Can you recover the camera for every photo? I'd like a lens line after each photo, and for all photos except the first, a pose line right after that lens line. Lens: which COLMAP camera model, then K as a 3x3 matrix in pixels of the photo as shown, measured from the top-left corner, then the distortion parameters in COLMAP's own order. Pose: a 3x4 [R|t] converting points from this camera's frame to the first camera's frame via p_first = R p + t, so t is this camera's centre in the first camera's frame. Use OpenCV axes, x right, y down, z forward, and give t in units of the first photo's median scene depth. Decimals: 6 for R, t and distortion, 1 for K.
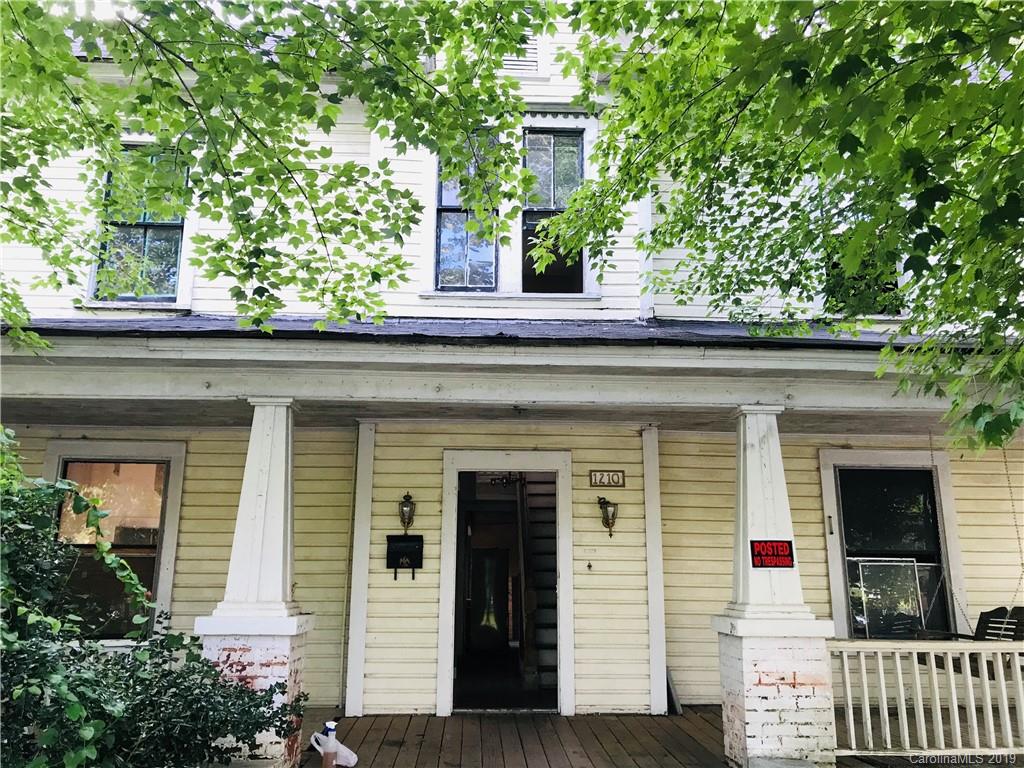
lens RADIAL K [[834.9, 0, 512.5], [0, 834.9, 381.5], [0, 0, 1]] dist [0.039419, -0.035413]
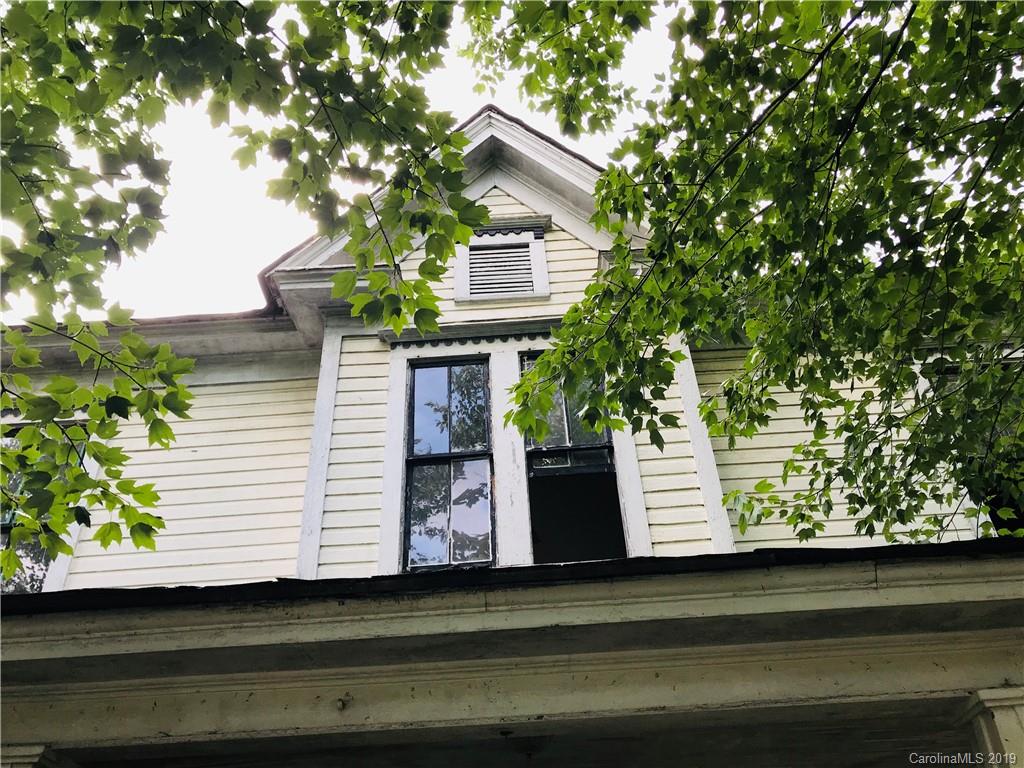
lens RADIAL K [[896.0, 0, 512.0], [0, 896.0, 384.0], [0, 0, 1]] dist [-0.004125, -0.012663]
pose [[0.993322, -0.103826, -0.050324, 0.055696], [0.073670, 0.906412, -0.415921, 0.064912], [0.088798, 0.409435, 0.908007, 0.460238]]
